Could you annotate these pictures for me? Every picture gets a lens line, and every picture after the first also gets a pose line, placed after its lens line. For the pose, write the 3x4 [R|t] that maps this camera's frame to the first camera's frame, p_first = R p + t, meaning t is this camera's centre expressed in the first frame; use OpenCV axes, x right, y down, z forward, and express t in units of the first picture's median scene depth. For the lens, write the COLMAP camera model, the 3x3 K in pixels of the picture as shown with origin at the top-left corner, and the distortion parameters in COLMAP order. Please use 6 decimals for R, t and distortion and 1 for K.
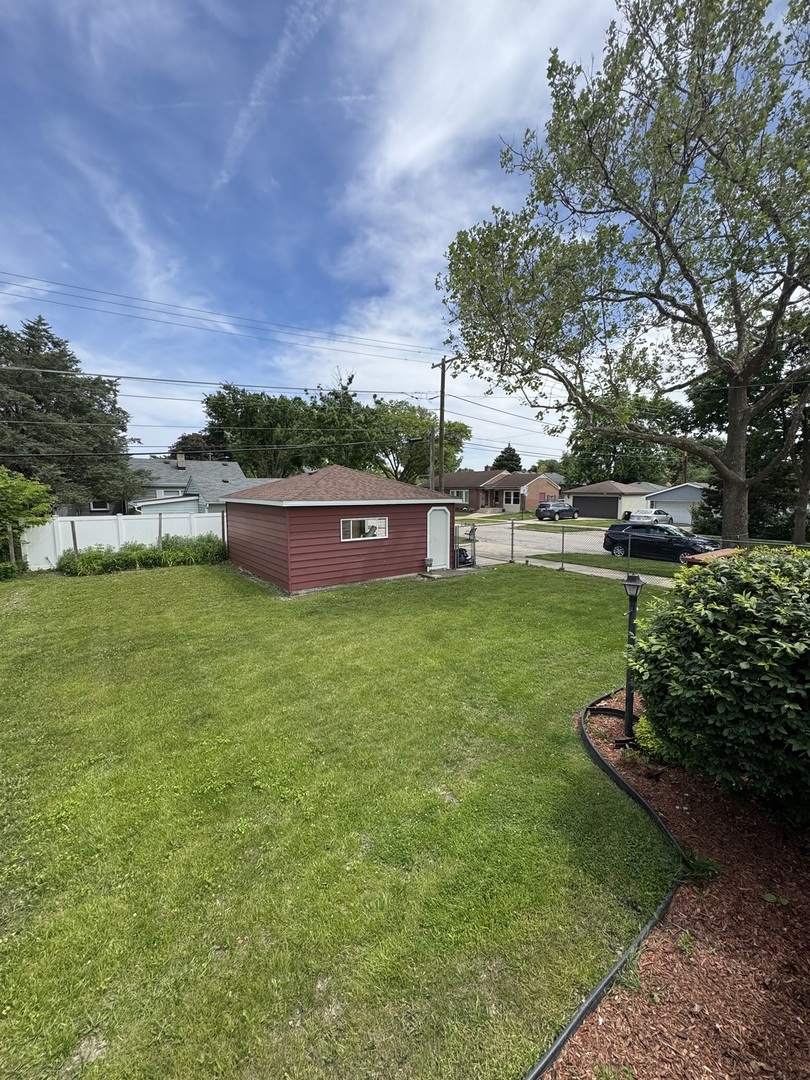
lens RADIAL K [[428.5, 0, 408.6], [0, 428.5, 536.5], [0, 0, 1]] dist [0.001385, 0.001083]
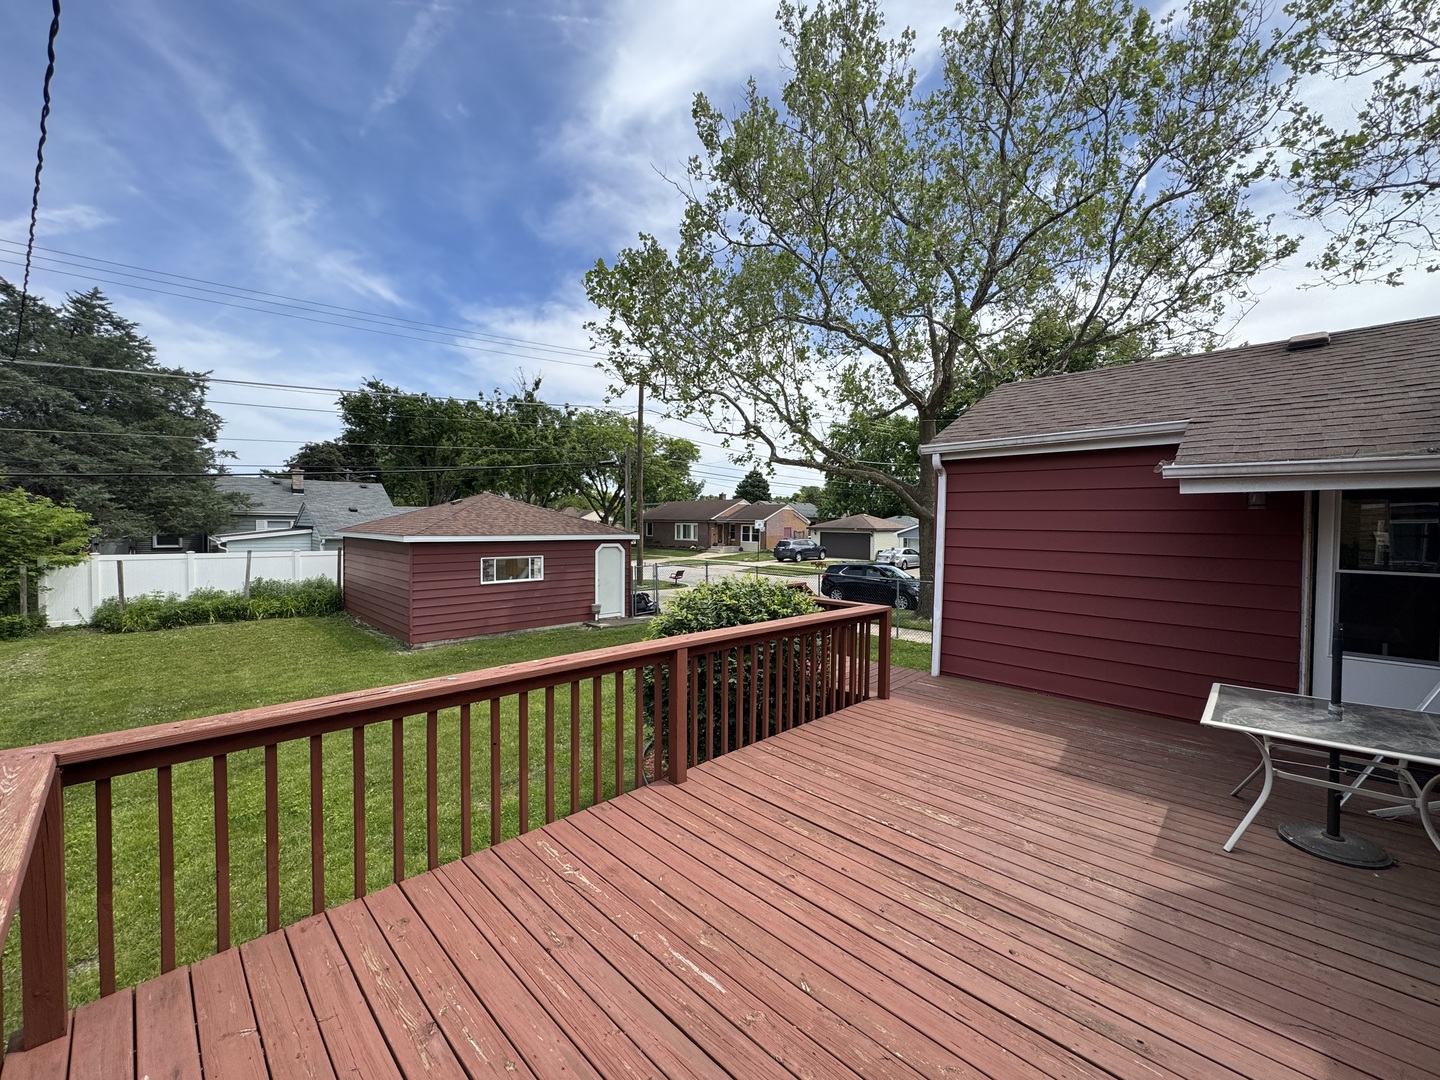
lens RADIAL K [[571.4, 0, 721.5], [0, 571.4, 535.5], [0, 0, 1]] dist [0.001385, 0.001083]
pose [[0.990154, 0.005902, 0.139857, 0.100478], [0.006114, 0.996333, -0.085336, 0.010009], [-0.139847, 0.085351, 0.986488, -0.119696]]
